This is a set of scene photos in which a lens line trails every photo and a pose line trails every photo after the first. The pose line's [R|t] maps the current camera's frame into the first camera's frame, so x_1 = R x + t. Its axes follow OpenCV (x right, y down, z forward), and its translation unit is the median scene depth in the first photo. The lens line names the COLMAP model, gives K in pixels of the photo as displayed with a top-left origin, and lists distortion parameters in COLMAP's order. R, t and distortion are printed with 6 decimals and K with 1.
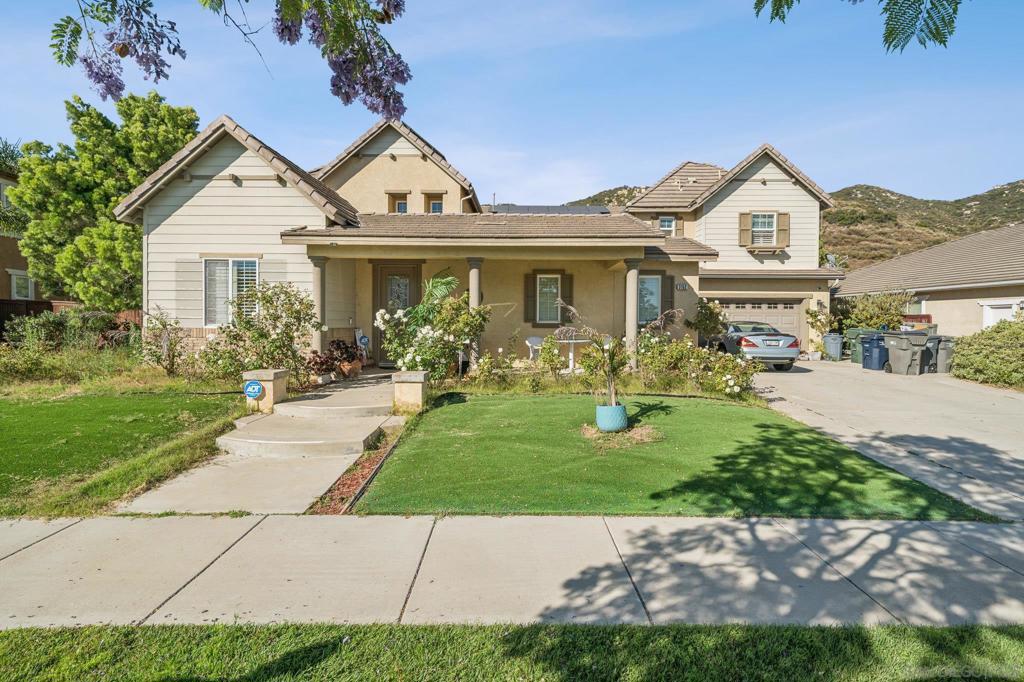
lens RADIAL K [[471.6, 0, 513.7], [0, 471.6, 327.9], [0, 0, 1]] dist [0.001771, 0.000654]
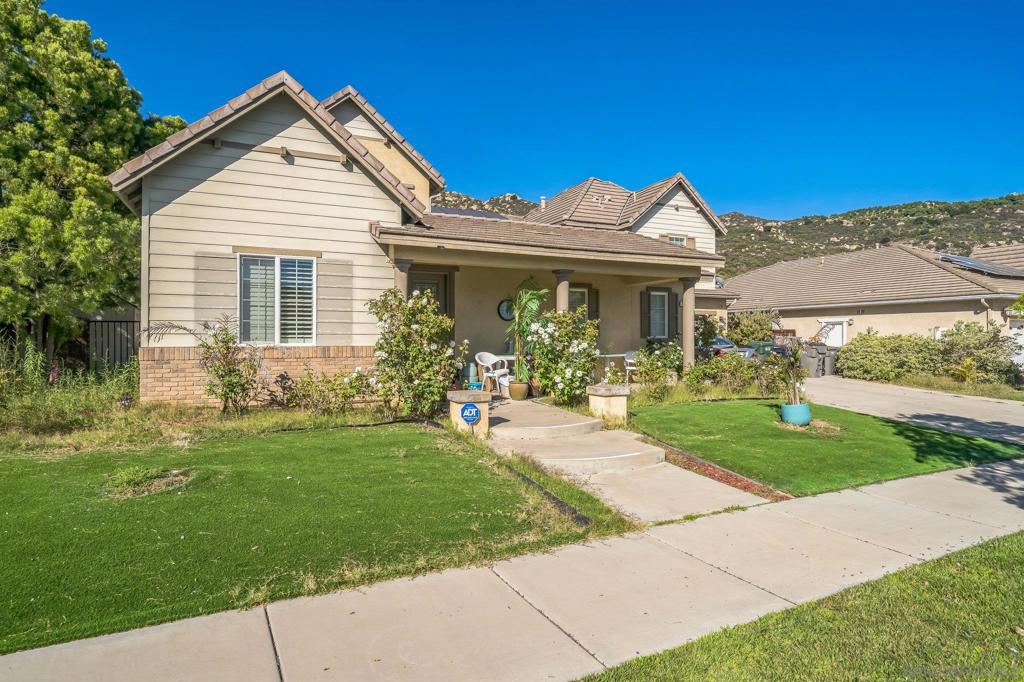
lens RADIAL K [[555.3, 0, 508.4], [0, 555.3, 337.4], [0, 0, 1]] dist [0.003784, 0.000022]
pose [[0.903522, -0.006104, 0.428498, -0.543881], [0.013319, 0.999816, -0.013840, 0.003118], [-0.428334, 0.018212, 0.903437, 0.019518]]
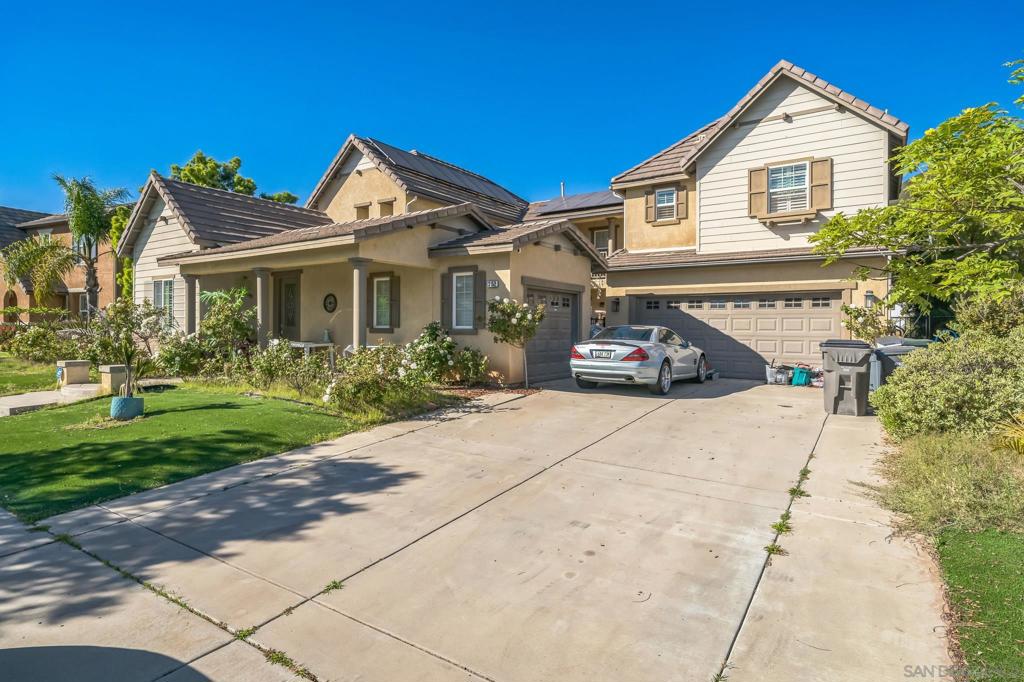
lens RADIAL K [[544.9, 0, 512.4], [0, 544.9, 326.4], [0, 0, 1]] dist [0.002110, 0.000219]
pose [[0.839010, -0.003047, -0.544108, 0.908736], [-0.008736, 0.999780, -0.019070, 0.006068], [0.544046, 0.020753, 0.838799, 0.211894]]
